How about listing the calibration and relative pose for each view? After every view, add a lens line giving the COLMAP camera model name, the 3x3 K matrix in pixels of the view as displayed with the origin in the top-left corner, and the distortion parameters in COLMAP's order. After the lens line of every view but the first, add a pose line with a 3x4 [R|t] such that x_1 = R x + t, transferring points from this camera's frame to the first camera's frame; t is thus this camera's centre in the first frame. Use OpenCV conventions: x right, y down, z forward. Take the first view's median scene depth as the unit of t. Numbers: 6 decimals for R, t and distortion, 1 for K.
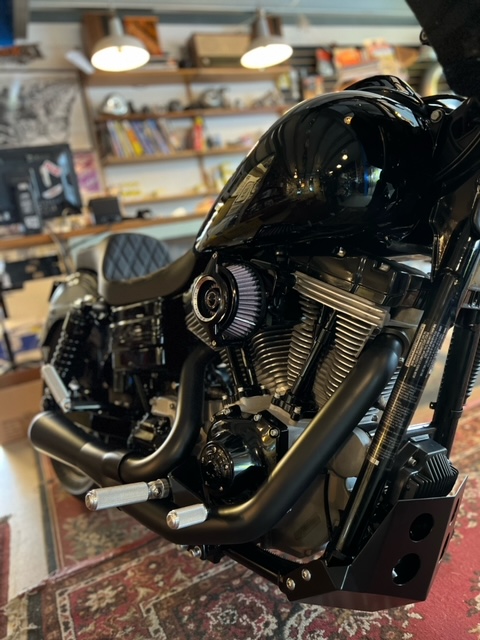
lens RADIAL K [[493.1, 0, 240.0], [0, 493.1, 320.0], [0, 0, 1]] dist [0.004581, 0.000033]
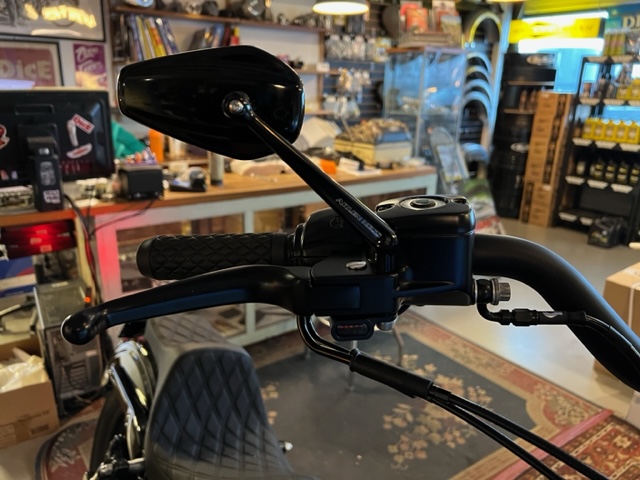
lens RADIAL K [[493.5, 0, 320.0], [0, 493.5, 240.0], [0, 0, 1]] dist [0.005341, -0.002758]
pose [[0.964239, 0.126615, 0.232836, -0.304976], [-0.151868, 0.983933, 0.093872, -0.453334], [-0.217209, -0.125875, 0.967975, 0.208194]]
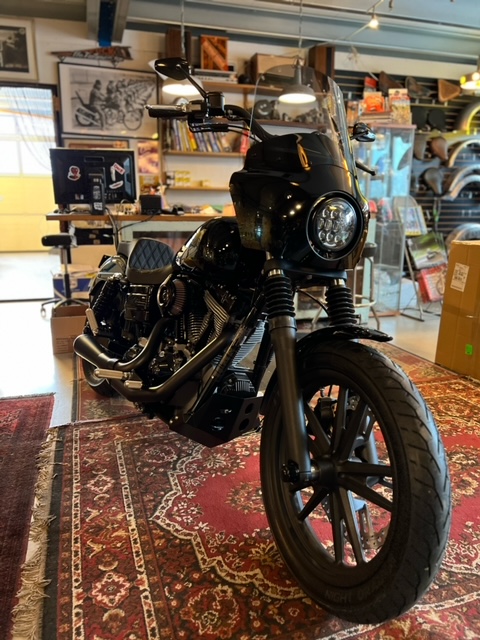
lens RADIAL K [[485.8, 0, 240.0], [0, 485.8, 320.0], [0, 0, 1]] dist [0.021924, -0.003873]
pose [[0.977582, 0.193940, -0.081978, 0.272606], [-0.188226, 0.979443, 0.072540, -0.090405], [0.094361, -0.055483, 0.993991, -0.652247]]
